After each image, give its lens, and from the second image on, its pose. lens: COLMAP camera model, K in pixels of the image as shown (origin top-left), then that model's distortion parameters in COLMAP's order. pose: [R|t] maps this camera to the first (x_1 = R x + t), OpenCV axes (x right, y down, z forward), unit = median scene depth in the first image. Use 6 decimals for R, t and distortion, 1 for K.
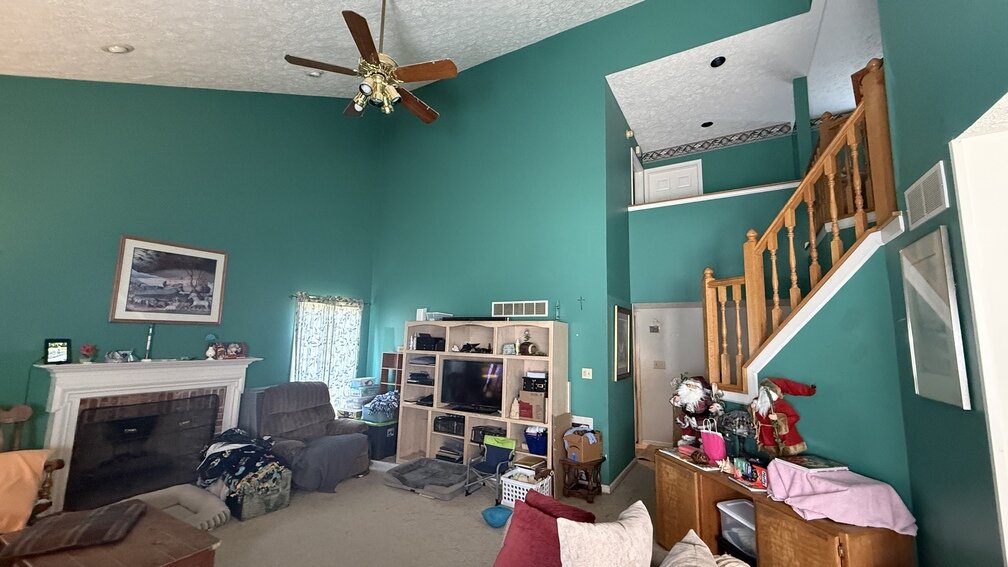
lens RADIAL K [[402.0, 0, 501.8], [0, 402.0, 283.9], [0, 0, 1]] dist [-0.000130, 0.000006]
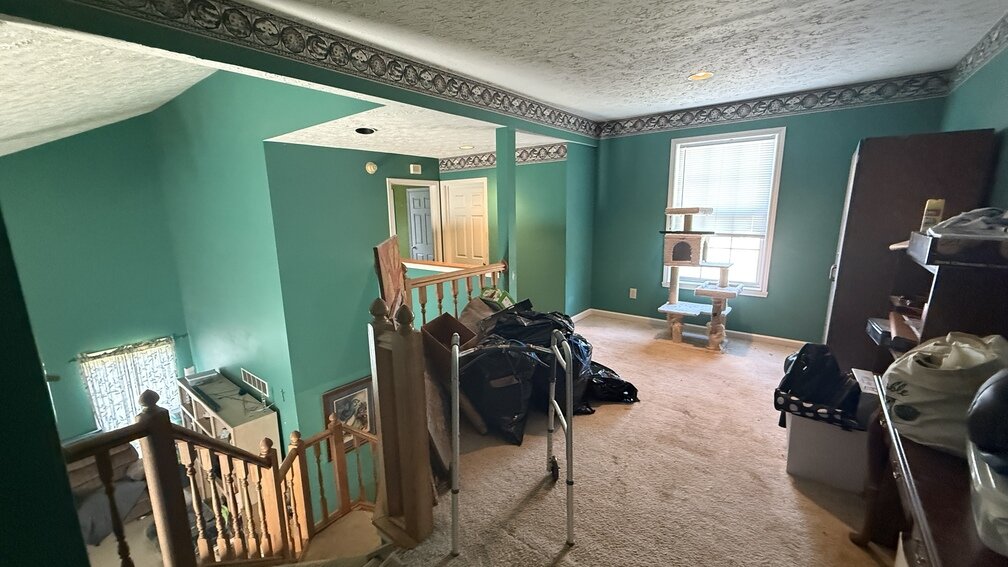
lens RADIAL K [[402.0, 0, 501.8], [0, 402.0, 283.9], [0, 0, 1]] dist [-0.000130, 0.000006]
pose [[0.989250, -0.010735, -0.145836, 0.919472], [0.056536, 0.947828, 0.313729, -0.514989], [0.134860, -0.318601, 0.938246, 0.245304]]
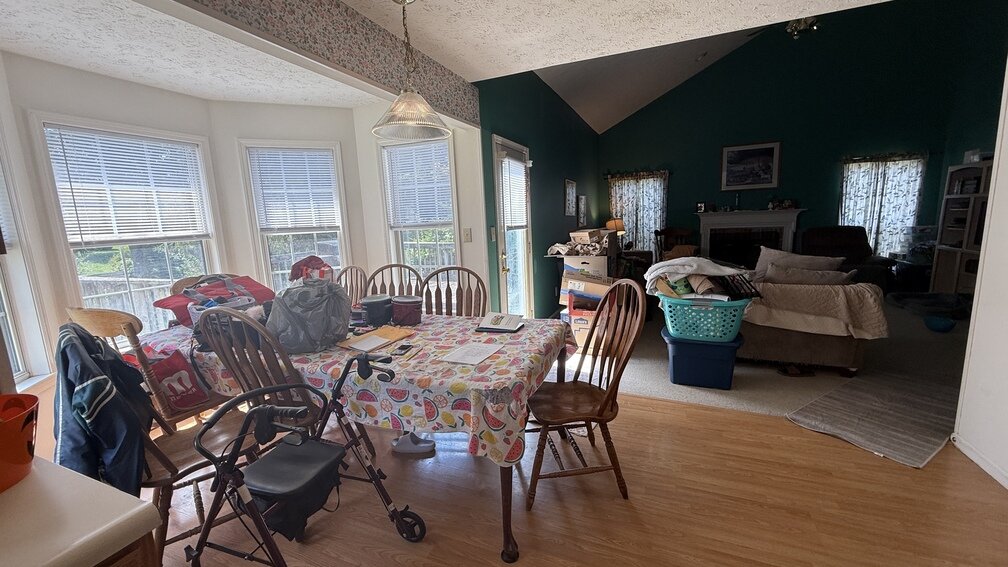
lens RADIAL K [[402.0, 0, 501.8], [0, 402.0, 283.9], [0, 0, 1]] dist [-0.000130, 0.000006]
pose [[0.128033, 0.133029, -0.982808, 0.777941], [0.172515, 0.972869, 0.154158, 0.035306], [0.976651, -0.189286, 0.101610, -0.302153]]
